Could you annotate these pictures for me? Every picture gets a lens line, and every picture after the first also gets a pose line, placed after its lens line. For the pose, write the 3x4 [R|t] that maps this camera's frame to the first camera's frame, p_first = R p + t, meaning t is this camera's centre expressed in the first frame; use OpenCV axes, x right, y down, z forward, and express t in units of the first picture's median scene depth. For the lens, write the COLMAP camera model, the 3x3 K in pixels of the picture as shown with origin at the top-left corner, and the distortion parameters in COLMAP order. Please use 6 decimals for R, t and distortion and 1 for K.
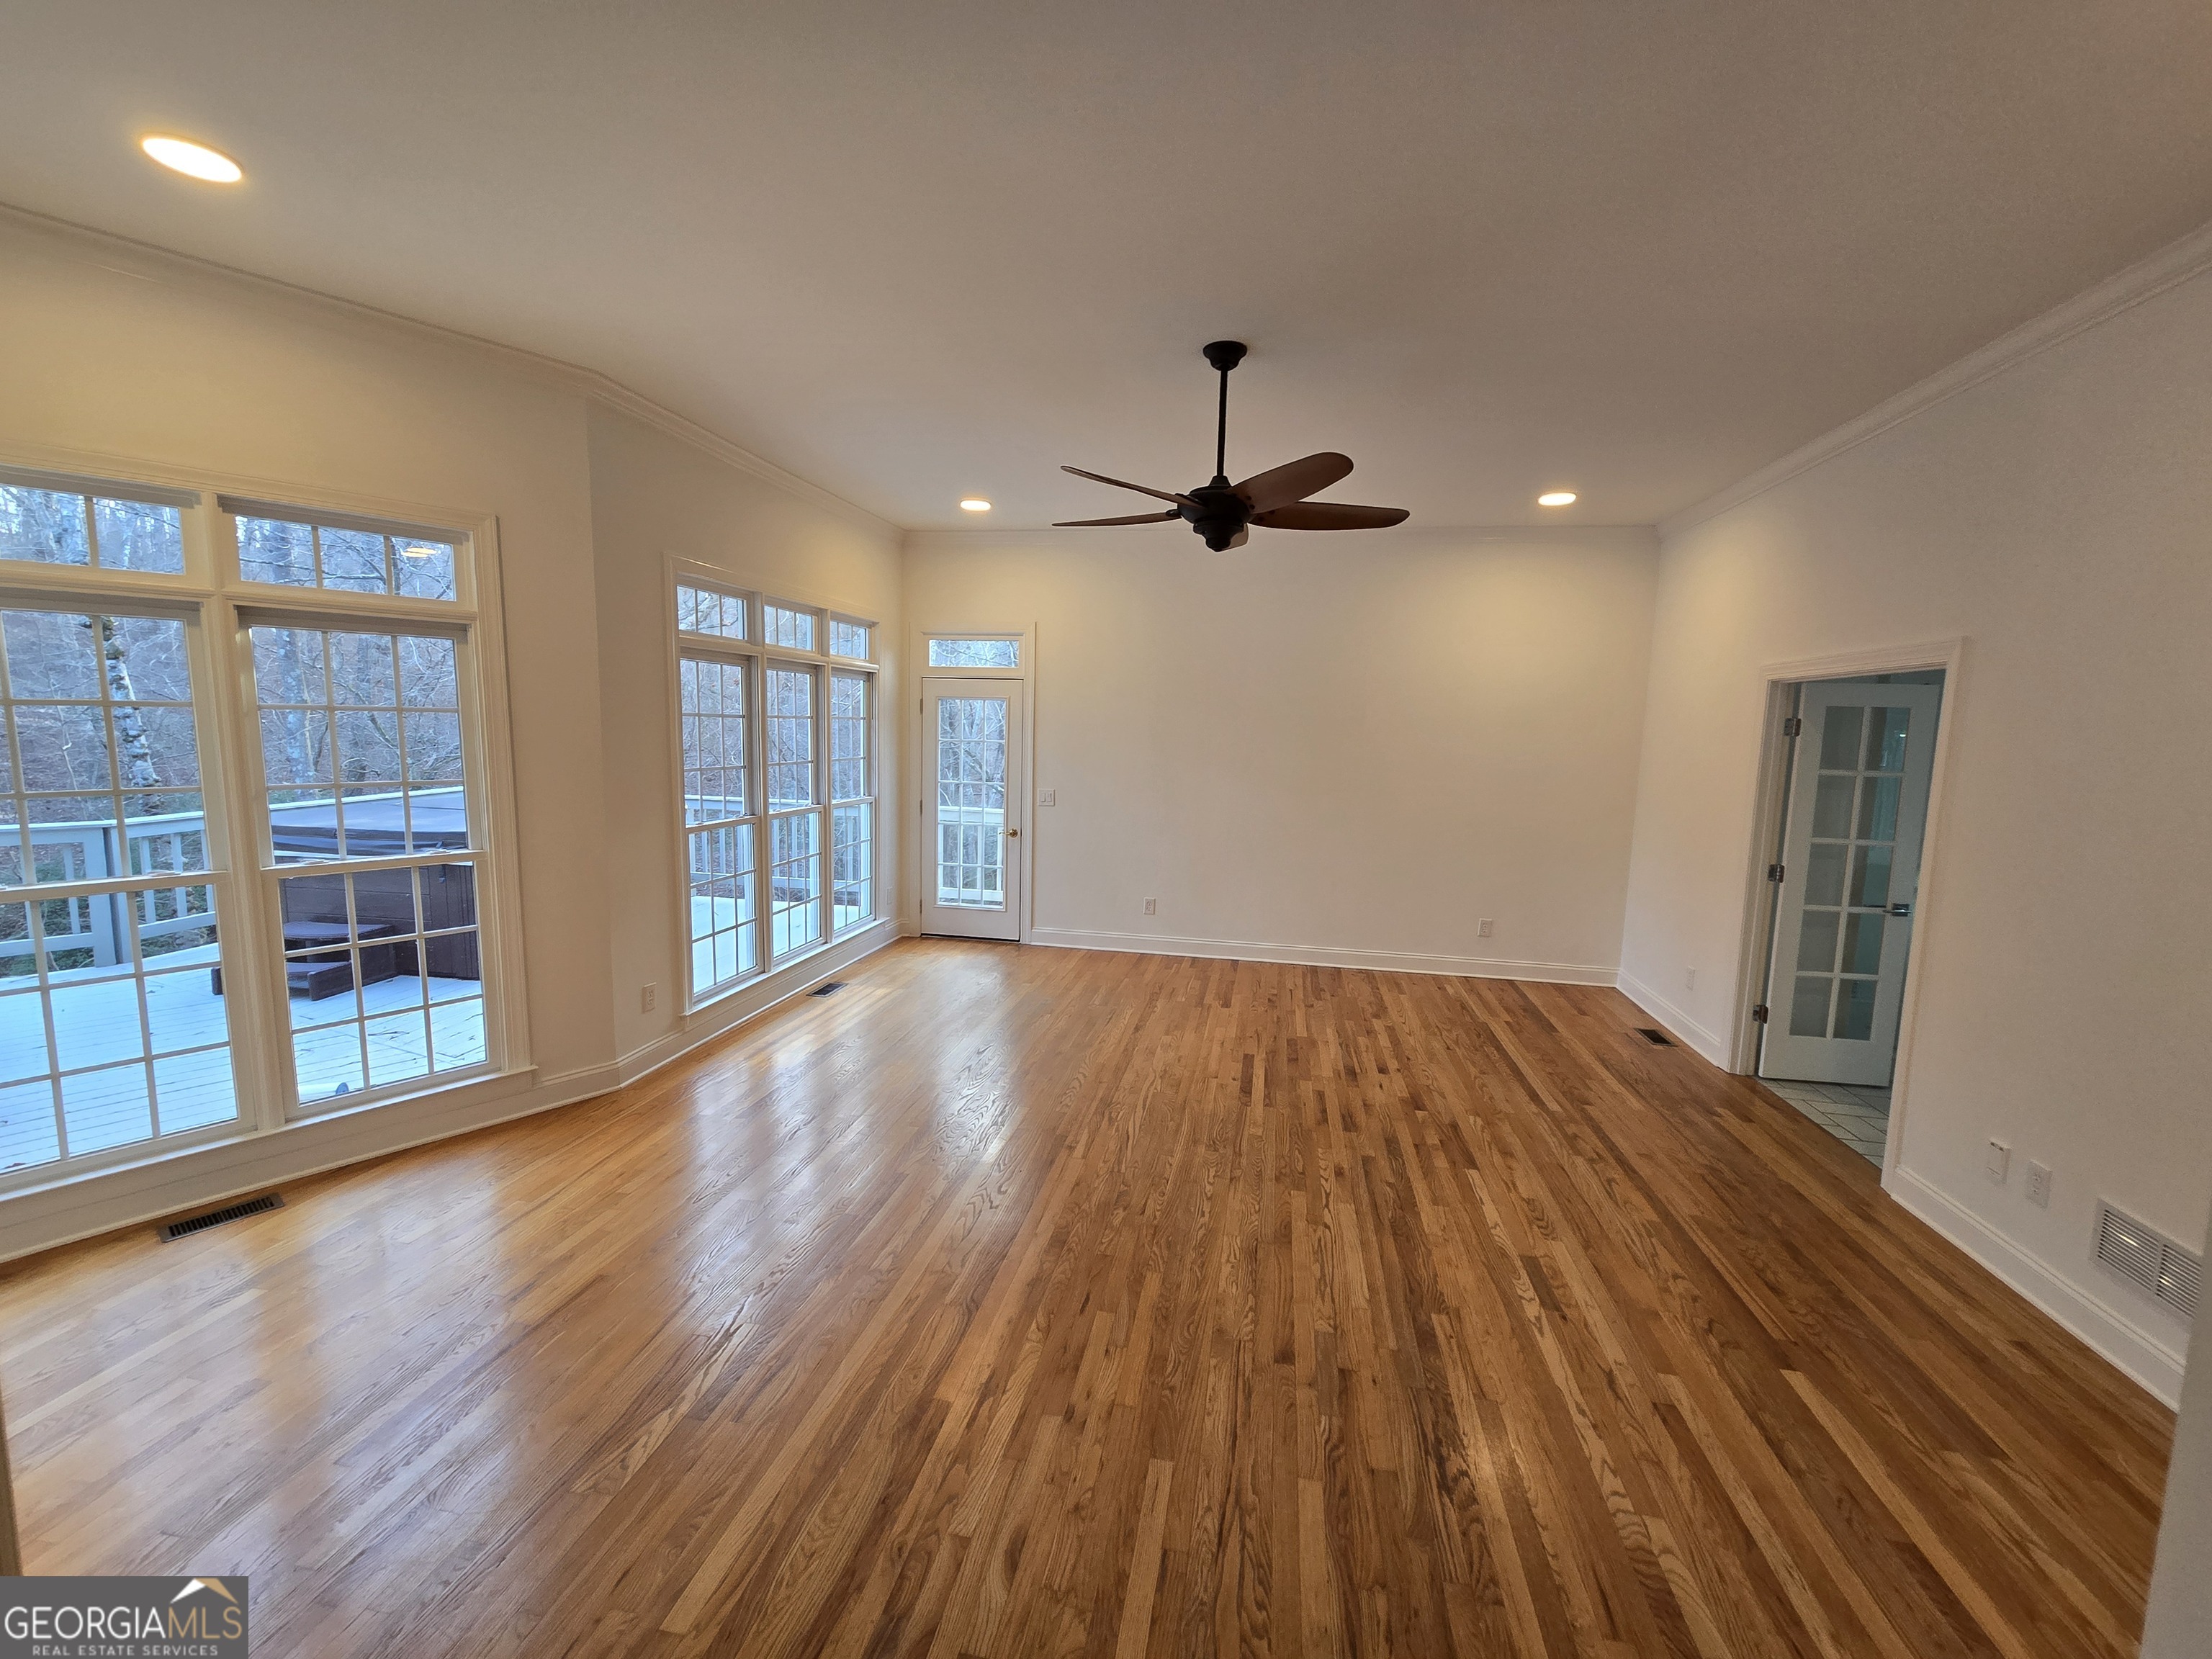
lens RADIAL K [[901.0, 0, 1118.2], [0, 901.0, 830.5], [0, 0, 1]] dist [0.002158, -0.000377]
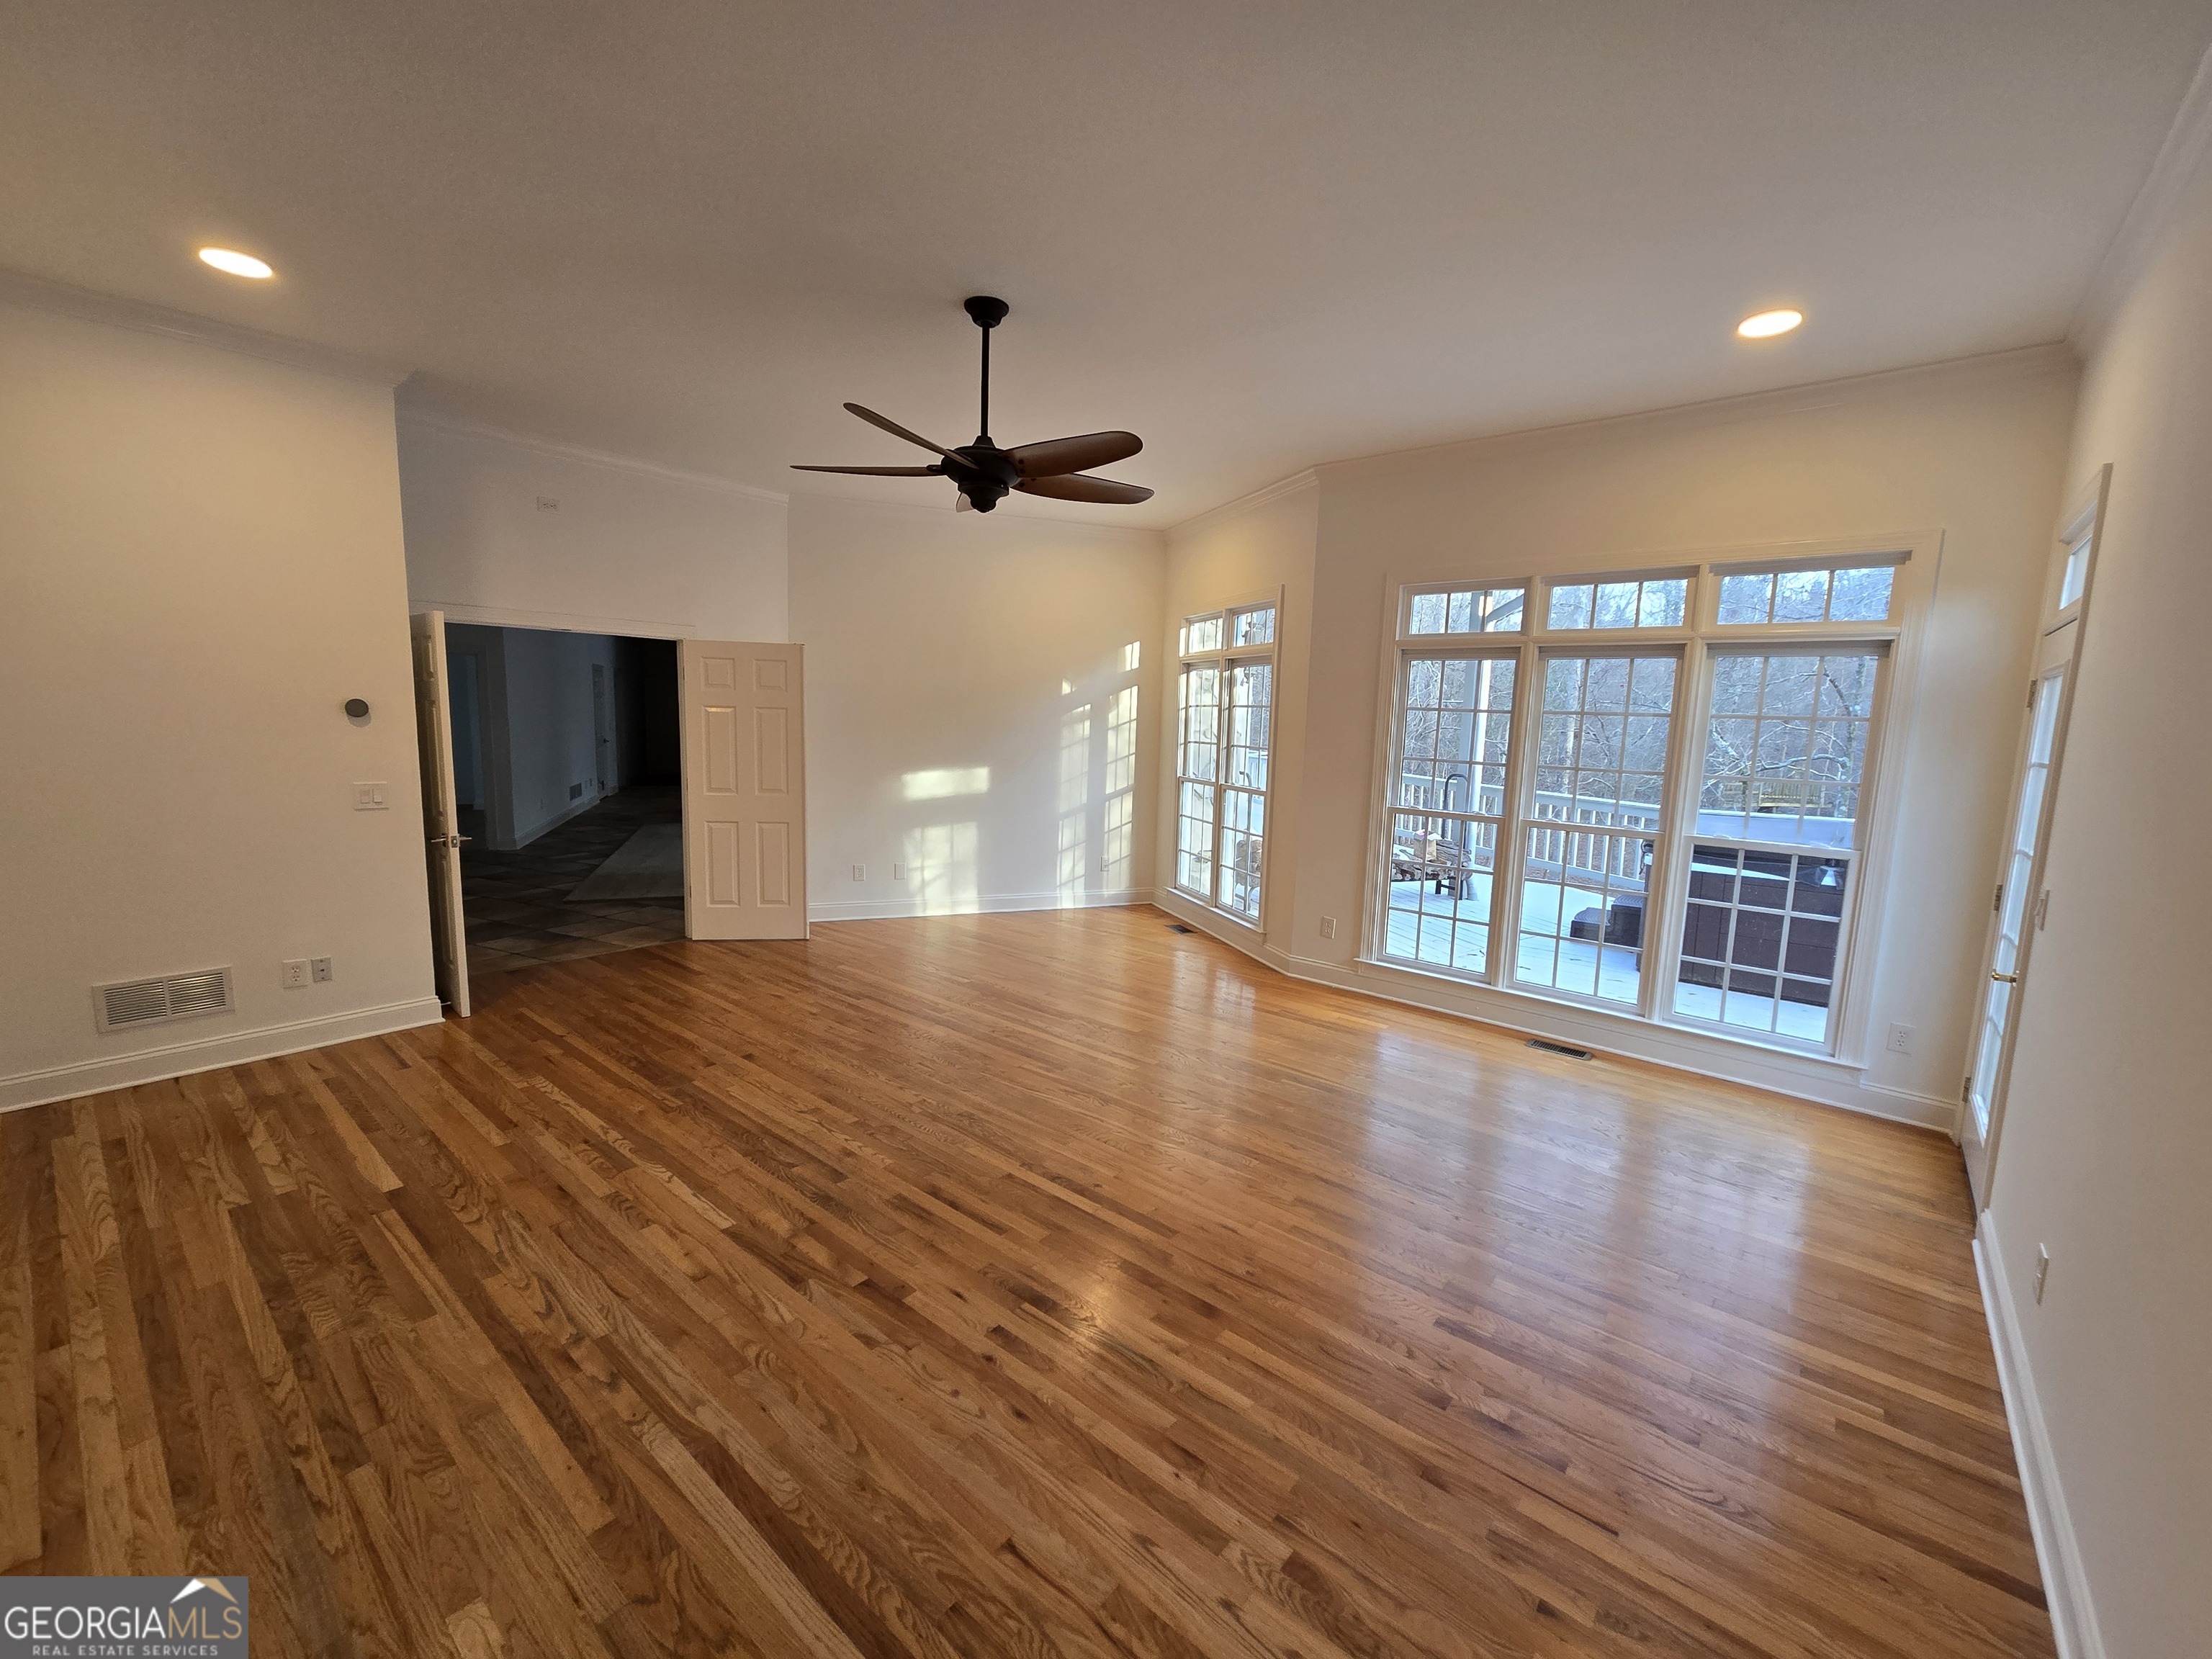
lens RADIAL K [[901.0, 0, 1118.2], [0, 901.0, 830.5], [0, 0, 1]] dist [0.002158, -0.000377]
pose [[-0.489663, 0.077892, -0.868425, 0.863841], [-0.145584, 0.974716, 0.169513, -0.145967], [0.859672, 0.209433, -0.465943, 1.549099]]
